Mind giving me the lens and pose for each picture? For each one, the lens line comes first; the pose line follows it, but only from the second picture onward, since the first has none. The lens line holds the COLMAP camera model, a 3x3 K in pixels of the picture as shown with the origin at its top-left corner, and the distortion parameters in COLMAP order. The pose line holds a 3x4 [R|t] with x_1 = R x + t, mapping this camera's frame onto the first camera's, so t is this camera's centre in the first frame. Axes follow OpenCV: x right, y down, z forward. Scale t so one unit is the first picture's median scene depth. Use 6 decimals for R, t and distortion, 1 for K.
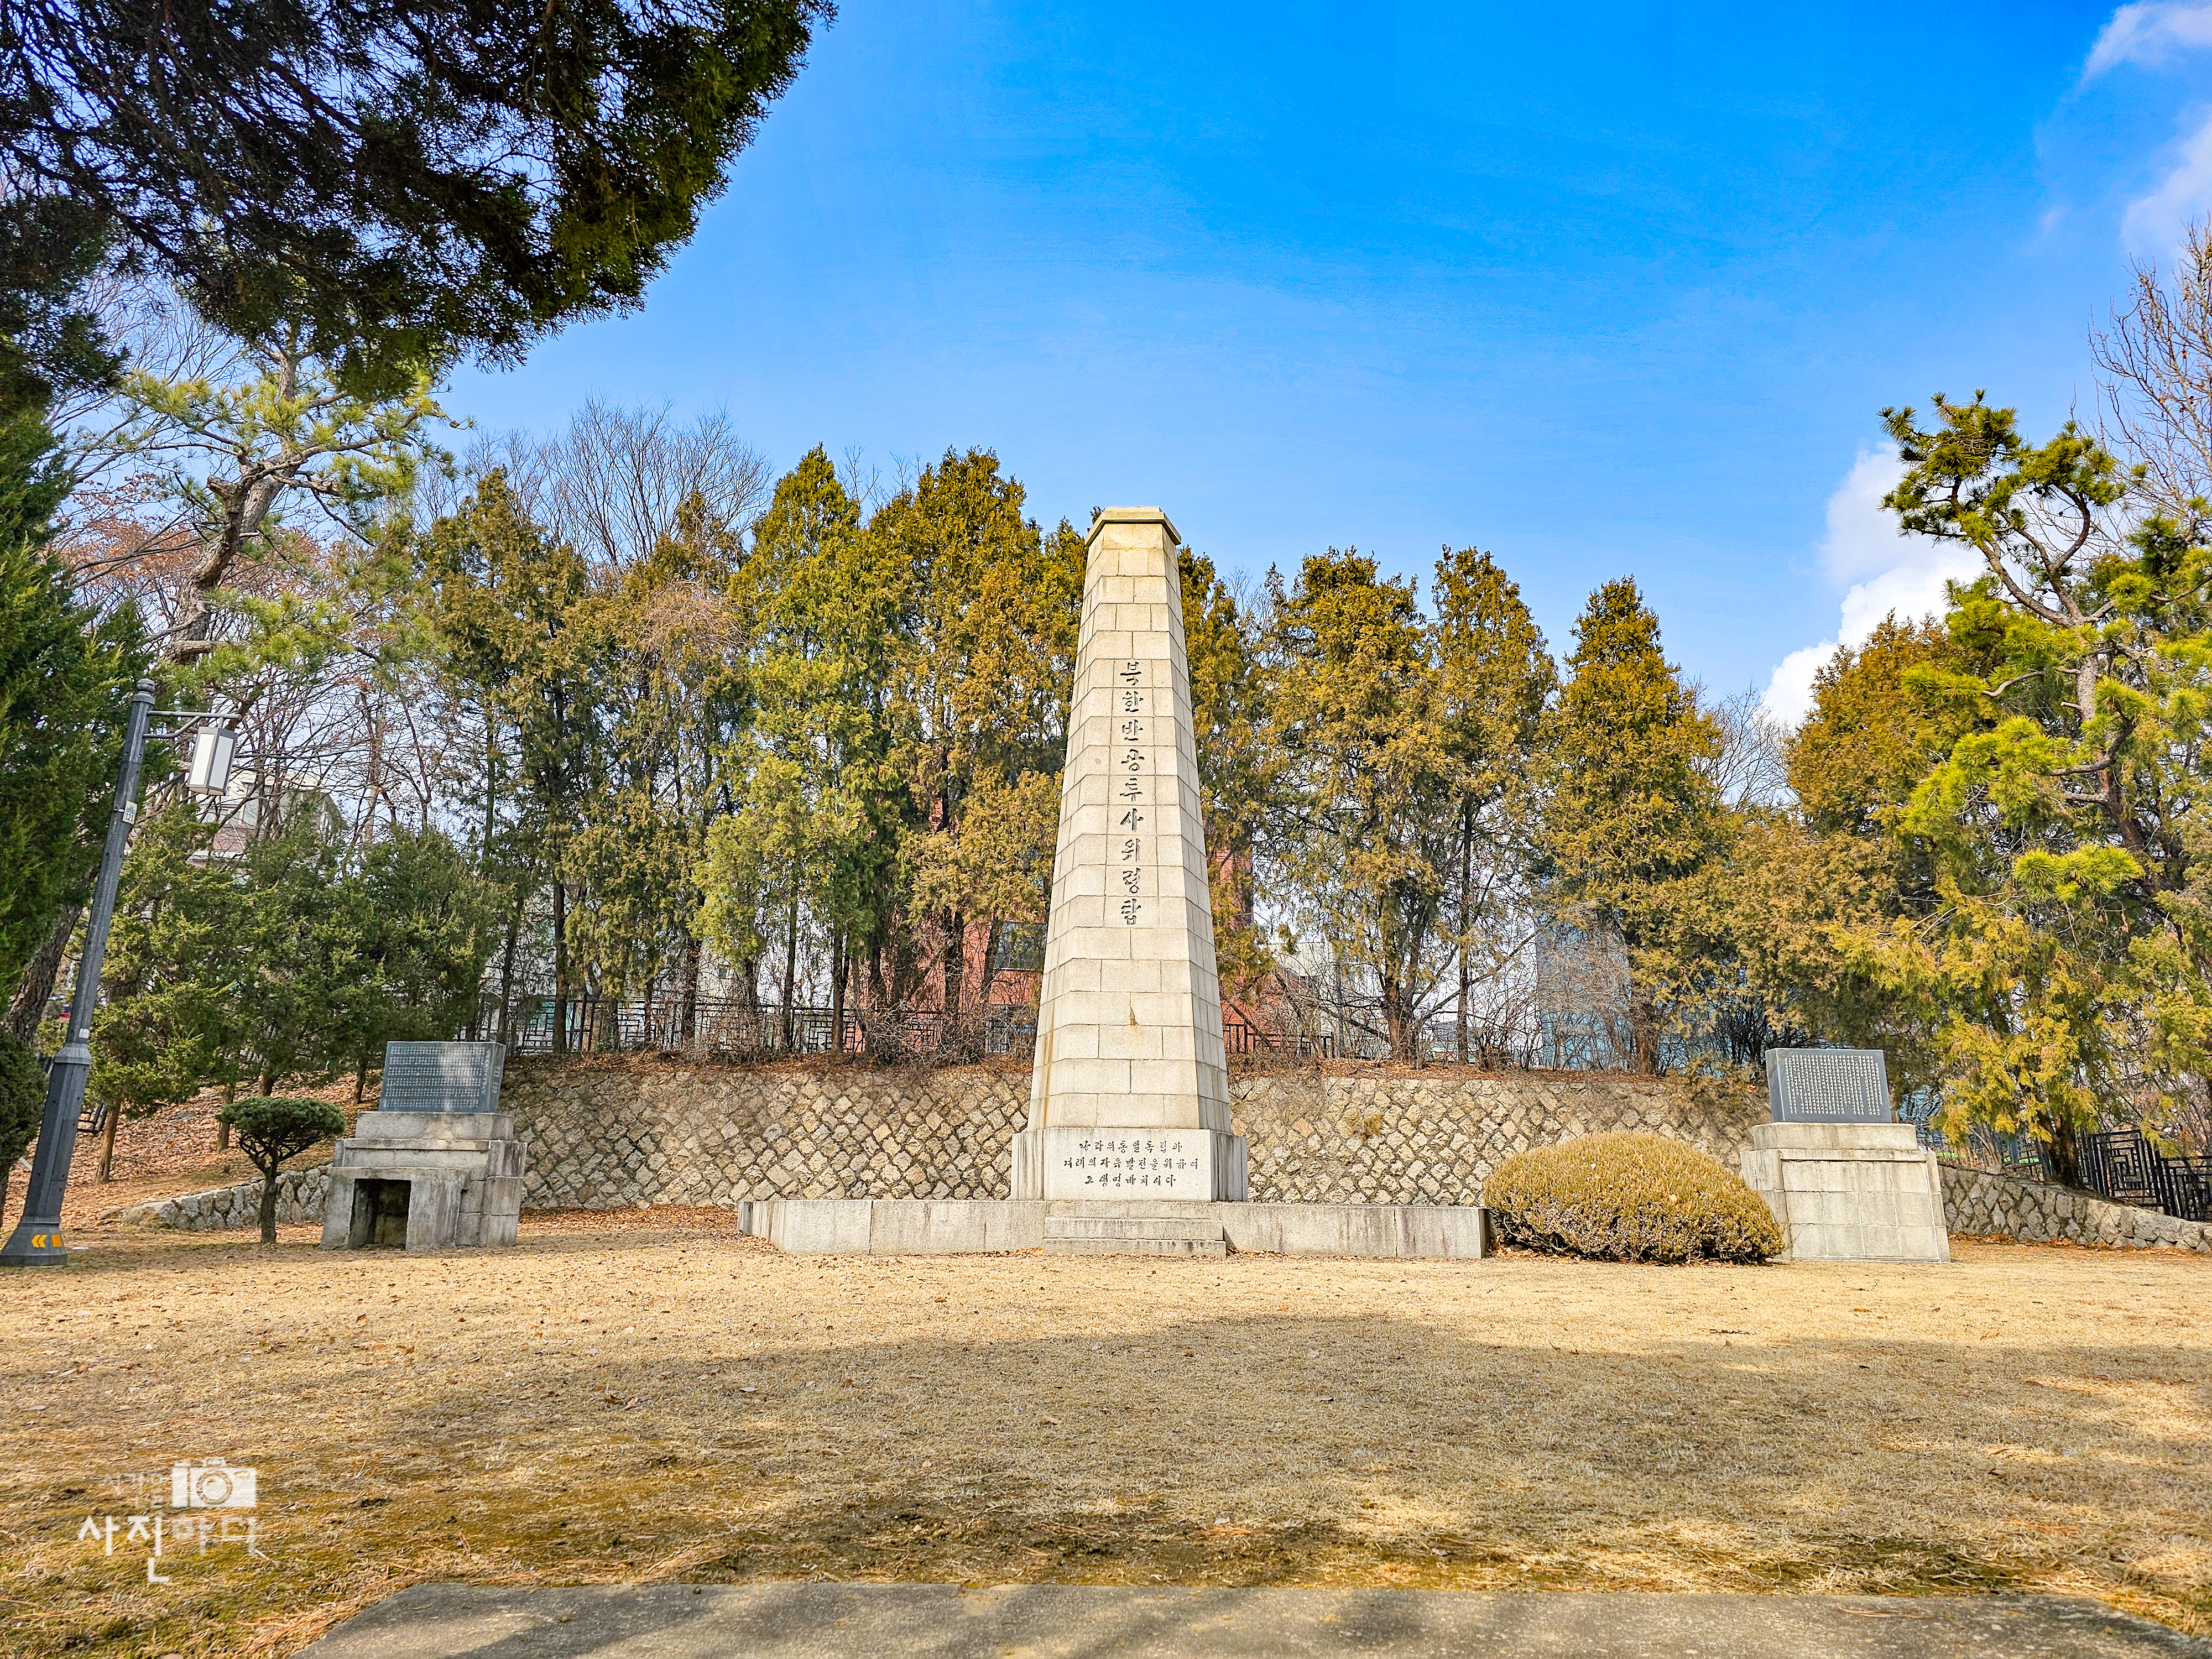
lens RADIAL K [[1467.7, 0, 1102.5], [0, 1467.7, 812.5], [0, 0, 1]] dist [0.063833, -0.061930]
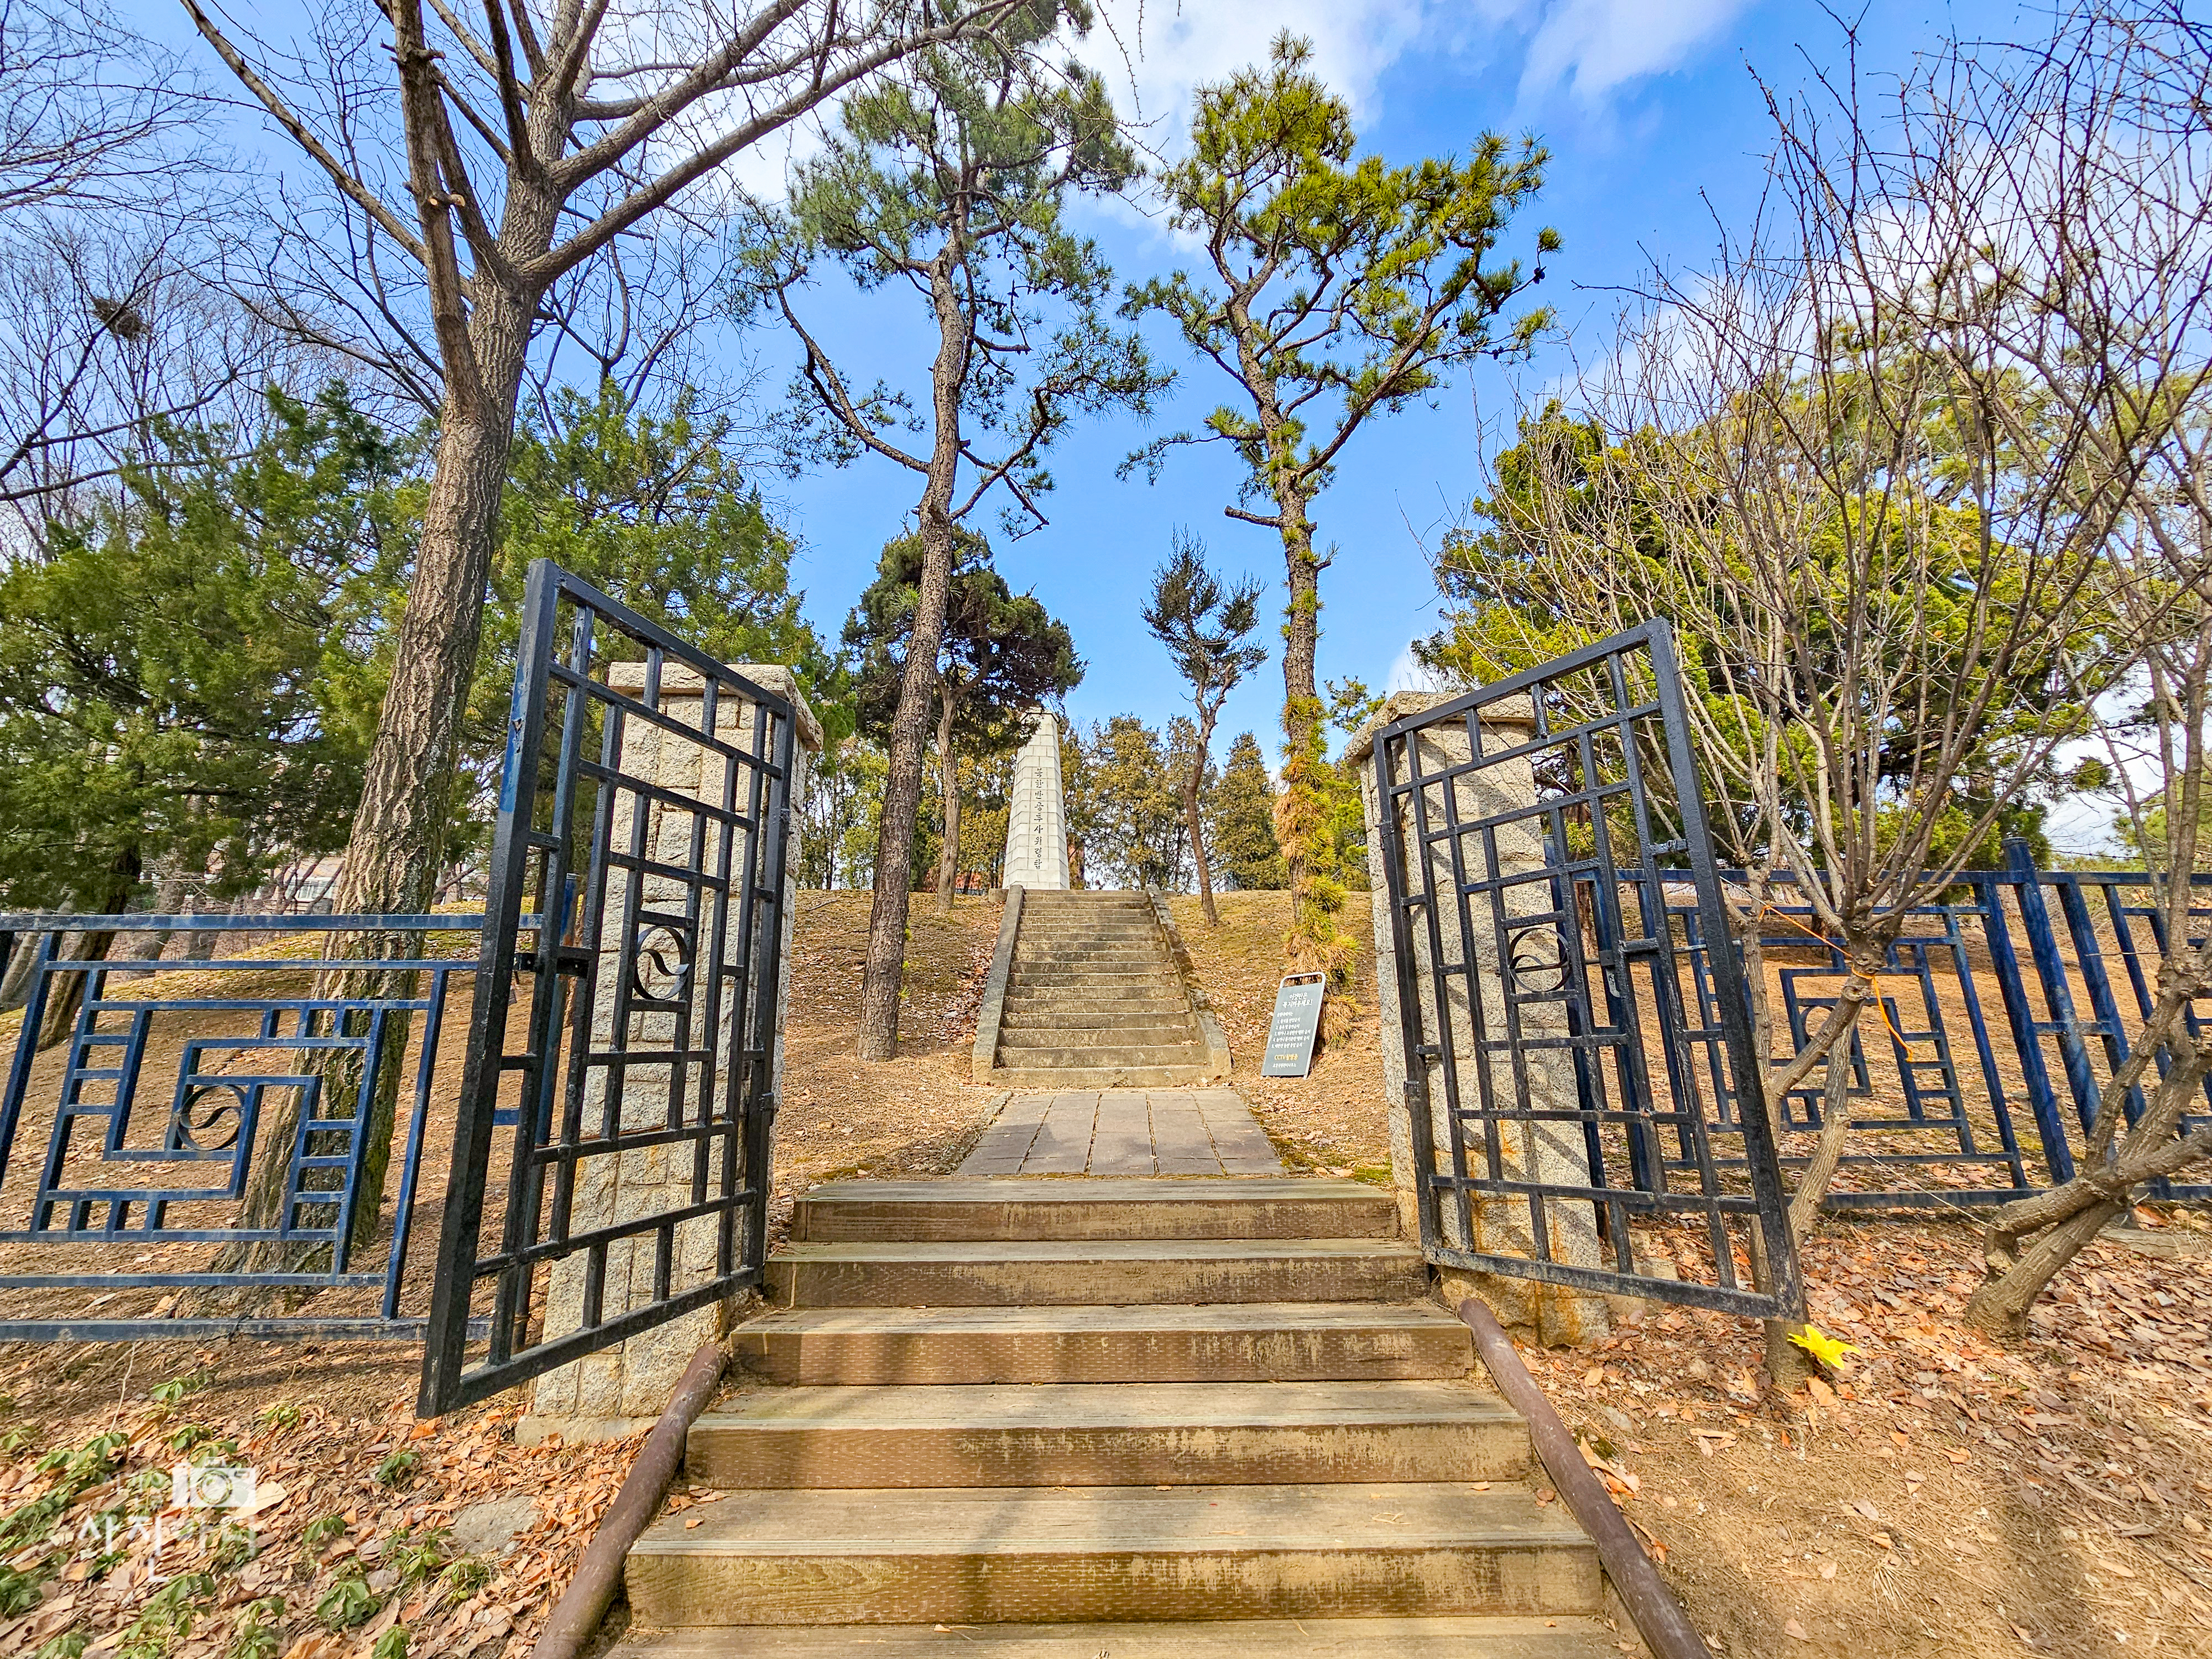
lens RADIAL K [[890.4, 0, 1101.8], [0, 890.4, 835.3], [0, 0, 1]] dist [0.000073, -0.000001]
pose [[0.992533, 0.017378, 0.120734, -0.037947], [-0.017056, 0.999848, -0.003700, 0.012421], [-0.120780, 0.001613, 0.992678, -0.368217]]
